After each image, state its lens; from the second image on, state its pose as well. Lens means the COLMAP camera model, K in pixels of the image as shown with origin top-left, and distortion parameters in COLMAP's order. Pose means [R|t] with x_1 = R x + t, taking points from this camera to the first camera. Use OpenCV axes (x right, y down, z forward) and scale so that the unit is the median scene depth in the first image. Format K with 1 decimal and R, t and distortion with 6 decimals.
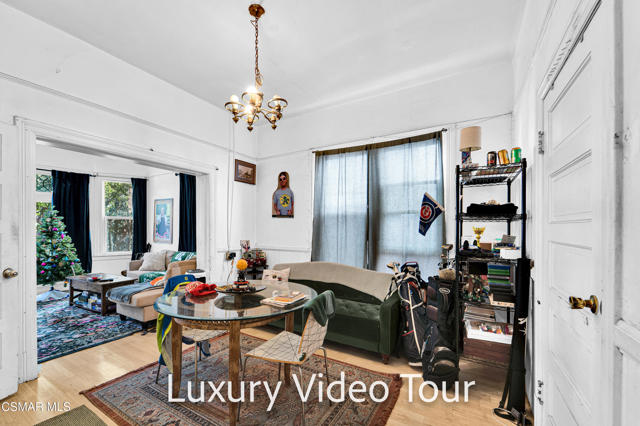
lens RADIAL K [[263.6, 0, 316.5], [0, 263.6, 224.9], [0, 0, 1]] dist [0.002447, 0.000068]
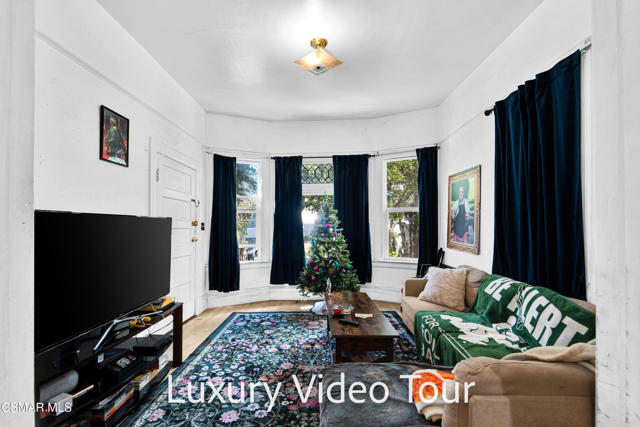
lens RADIAL K [[261.4, 0, 317.4], [0, 261.4, 225.0], [0, 0, 1]] dist [0.001480, 0.000046]
pose [[0.486715, -0.002280, -0.873558, -0.267579], [0.008221, 0.999964, 0.001970, 0.011389], [0.873522, -0.008140, 0.486717, 0.498575]]
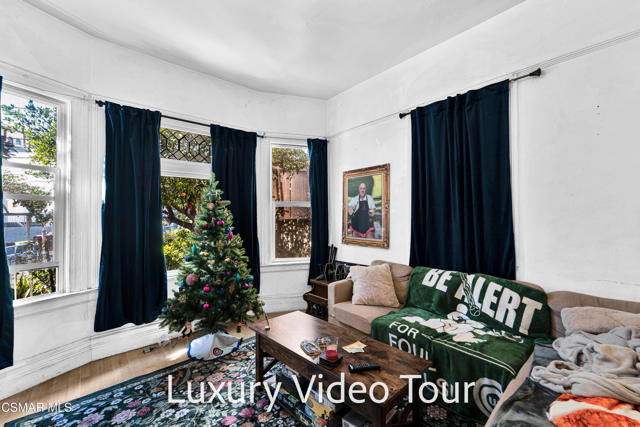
lens RADIAL K [[261.4, 0, 319.1], [0, 261.4, 218.4], [0, 0, 1]] dist [0.001480, 0.000046]
pose [[0.948700, -0.012653, -0.315924, -0.530389], [0.013323, 0.999911, -0.000040, 0.008324], [0.315896, -0.004171, 0.948785, 0.468025]]
